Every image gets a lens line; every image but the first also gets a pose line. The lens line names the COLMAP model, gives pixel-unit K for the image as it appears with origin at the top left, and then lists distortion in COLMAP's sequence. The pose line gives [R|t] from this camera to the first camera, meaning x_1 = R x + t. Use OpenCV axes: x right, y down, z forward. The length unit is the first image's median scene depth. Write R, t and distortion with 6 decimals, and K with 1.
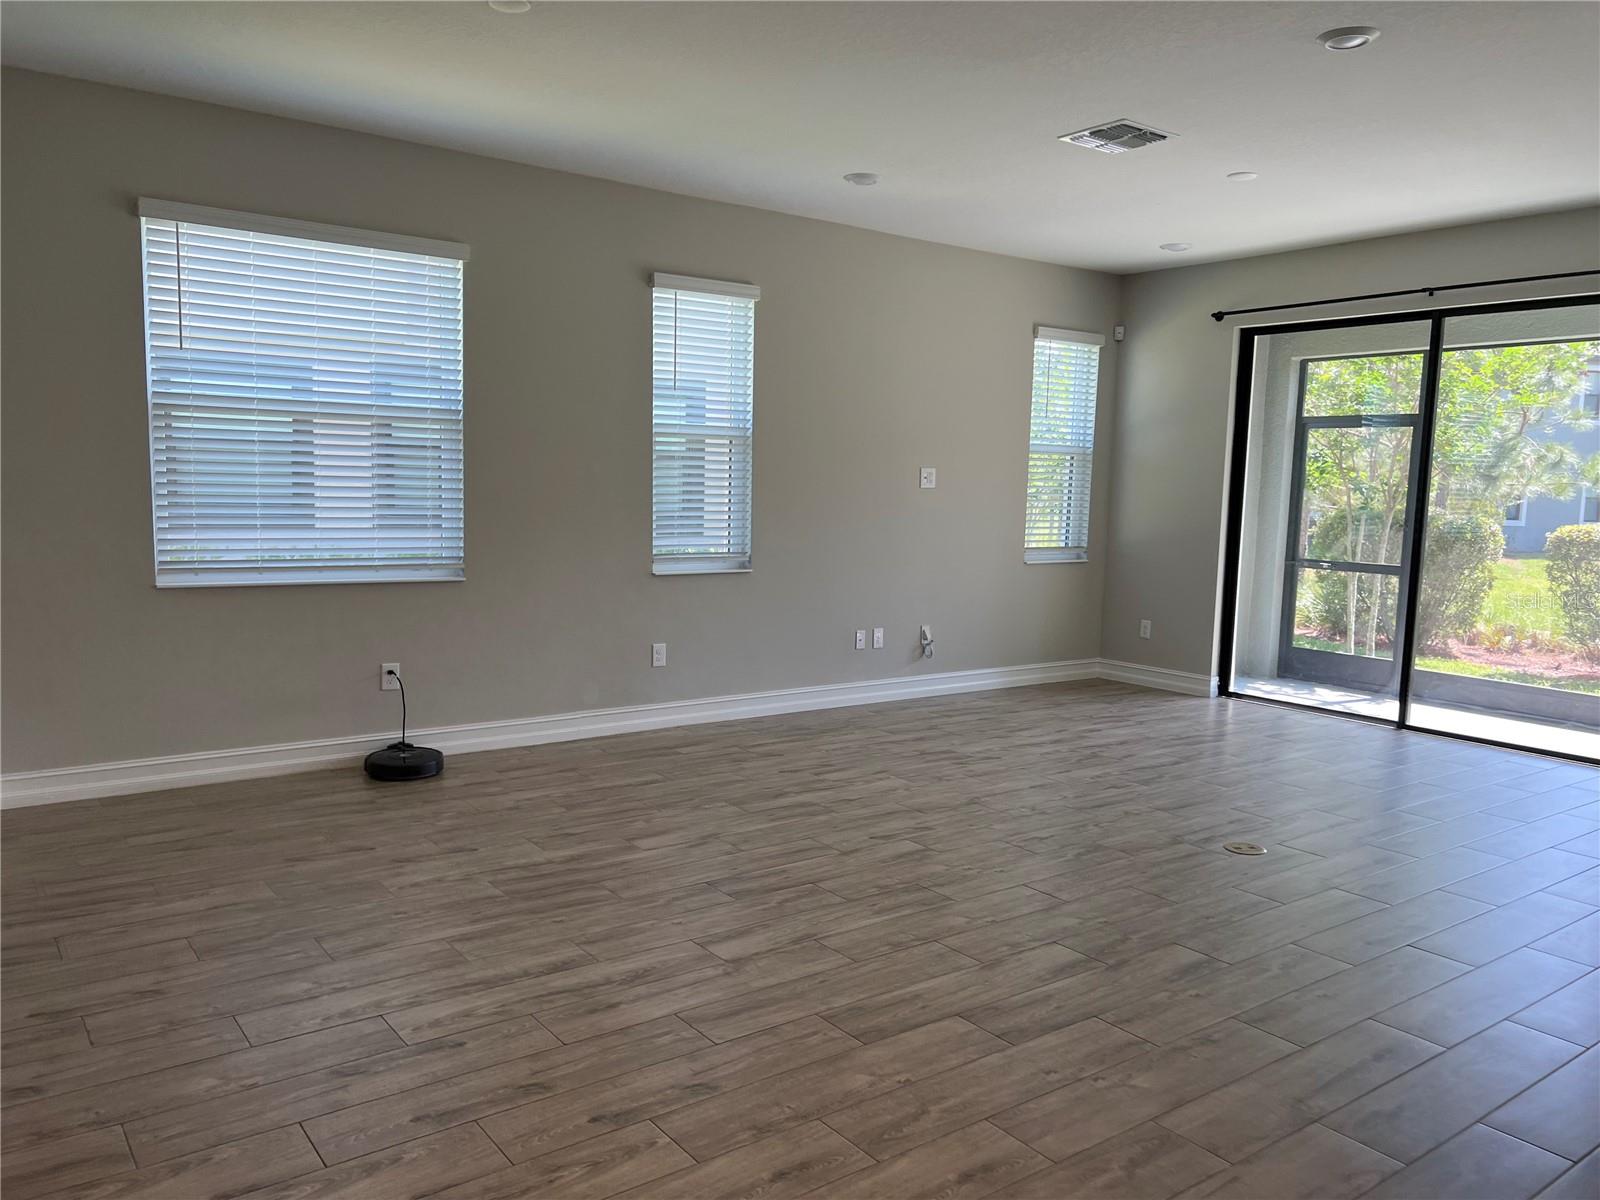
lens RADIAL K [[1204.1, 0, 800.0], [0, 1204.1, 600.0], [0, 0, 1]] dist [0.077124, -0.083163]
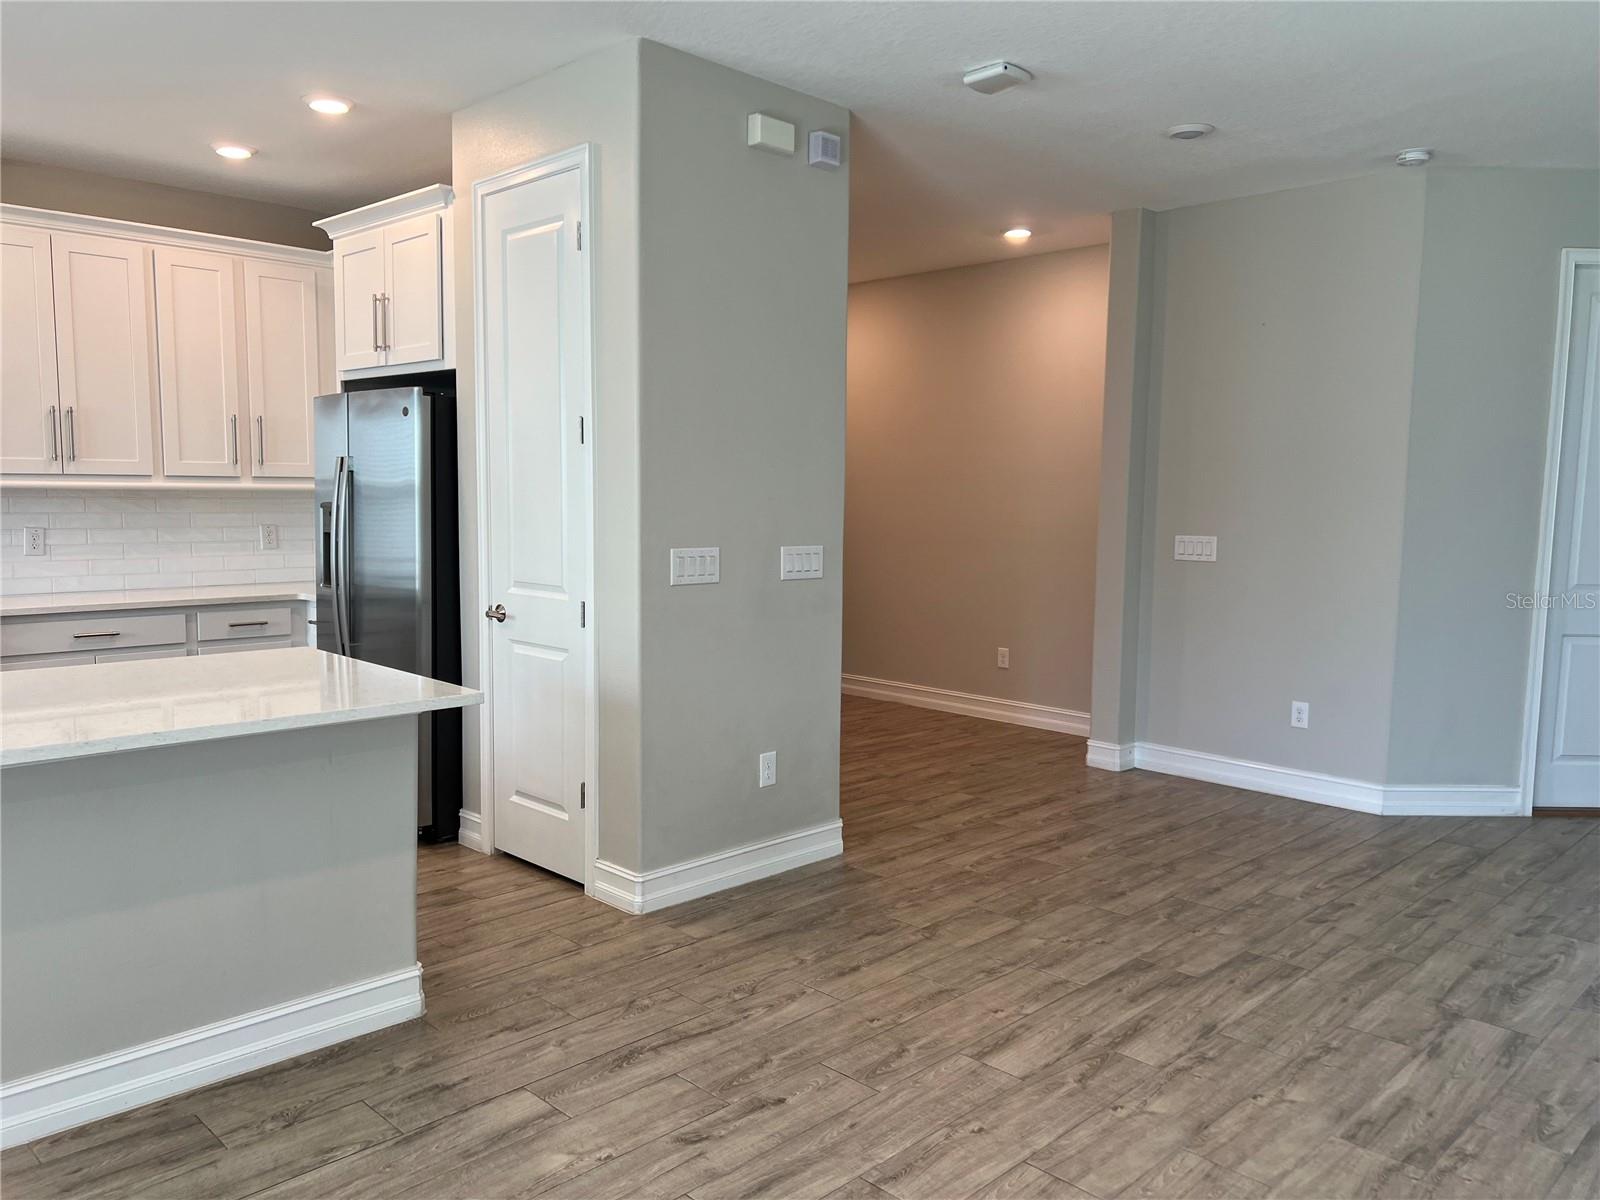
lens RADIAL K [[1204.1, 0, 800.0], [0, 1204.1, 600.0], [0, 0, 1]] dist [0.077124, -0.083163]
pose [[-0.987966, -0.023977, -0.152799, 0.539094], [-0.052713, 0.980964, 0.186896, -0.159951], [0.145409, 0.192702, -0.970424, 1.567199]]
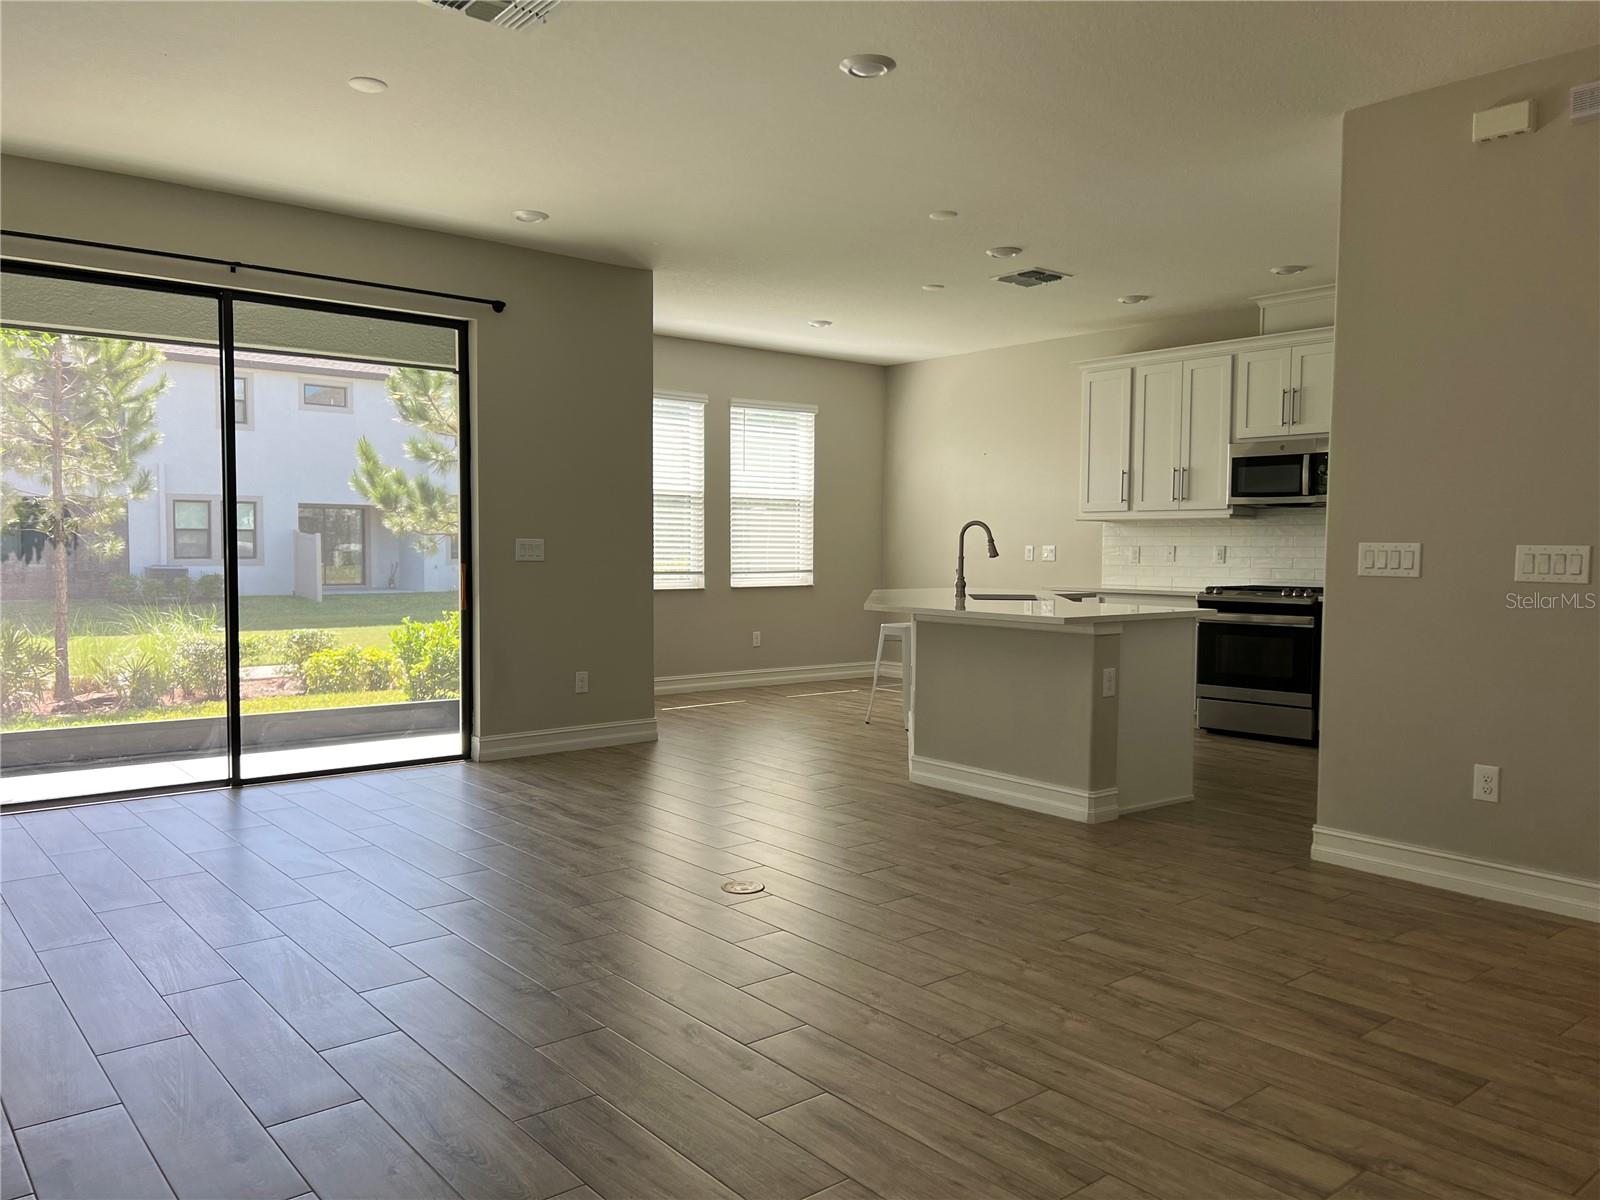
lens RADIAL K [[1197.5, 0, 800.0], [0, 1197.5, 600.0], [0, 0, 1]] dist [0.073673, -0.082623]
pose [[-0.057253, -0.074085, 0.995607, -0.608878], [0.090250, 0.992776, 0.079064, -0.091552], [-0.994272, 0.094380, -0.050153, 1.142746]]
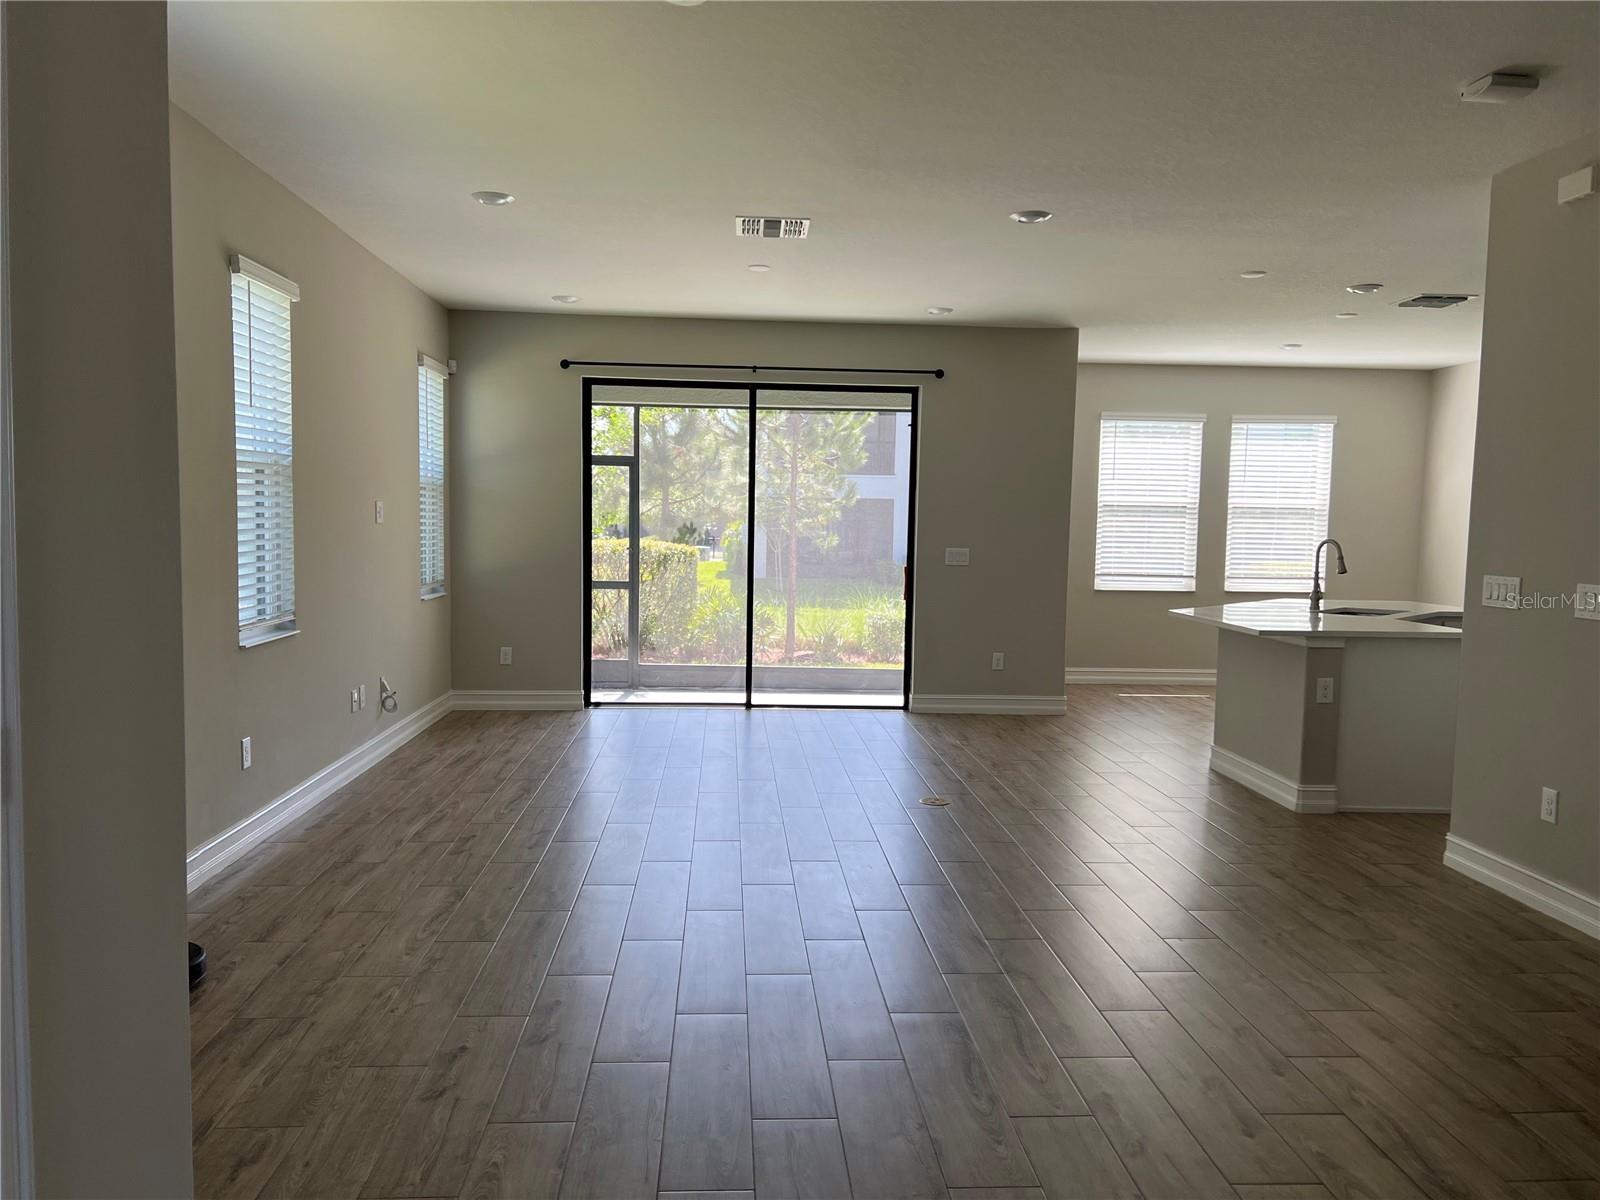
lens RADIAL K [[1204.1, 0, 800.0], [0, 1204.1, 600.0], [0, 0, 1]] dist [0.077124, -0.083163]
pose [[0.544693, -0.070767, 0.835644, -0.916977], [0.079548, 0.996300, 0.032521, -0.078006], [-0.834854, 0.048760, 0.548307, 0.460297]]
